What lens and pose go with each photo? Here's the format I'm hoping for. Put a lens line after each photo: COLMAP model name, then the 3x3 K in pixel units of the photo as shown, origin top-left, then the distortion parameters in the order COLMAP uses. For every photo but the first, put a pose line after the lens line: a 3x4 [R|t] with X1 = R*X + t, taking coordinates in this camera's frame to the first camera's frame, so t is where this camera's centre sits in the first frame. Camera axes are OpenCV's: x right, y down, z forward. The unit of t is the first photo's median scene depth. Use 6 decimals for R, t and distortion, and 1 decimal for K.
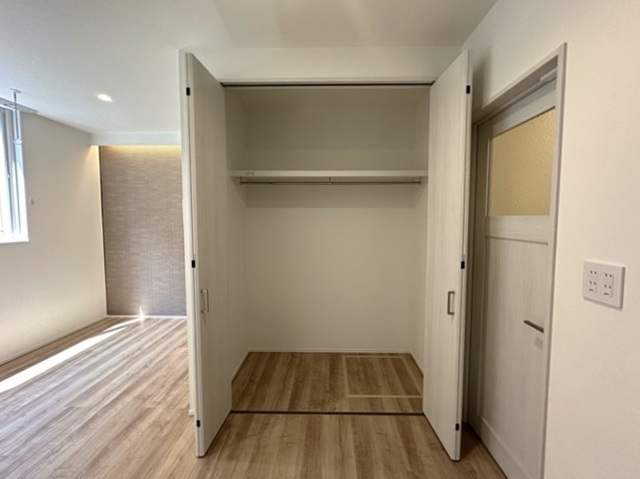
lens RADIAL K [[272.6, 0, 326.4], [0, 272.6, 233.8], [0, 0, 1]] dist [-0.005066, 0.004047]
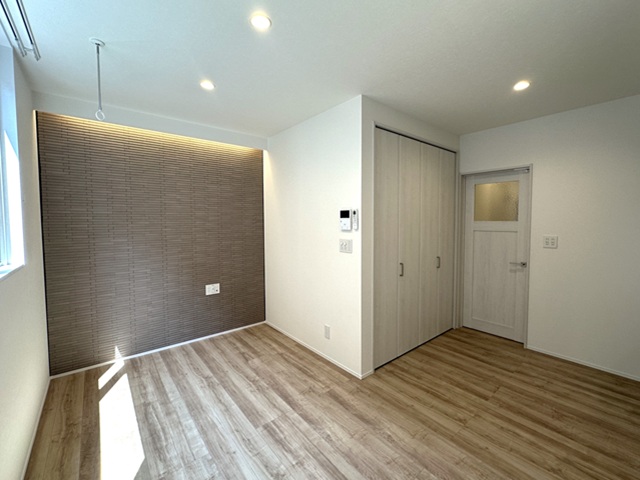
lens RADIAL K [[282.1, 0, 328.9], [0, 282.1, 239.5], [0, 0, 1]] dist [-0.007665, 0.002092]
pose [[0.736266, -0.044481, 0.675229, -1.279605], [0.041836, 0.998921, 0.020187, -0.012900], [-0.675398, 0.013386, 0.737332, 0.113666]]
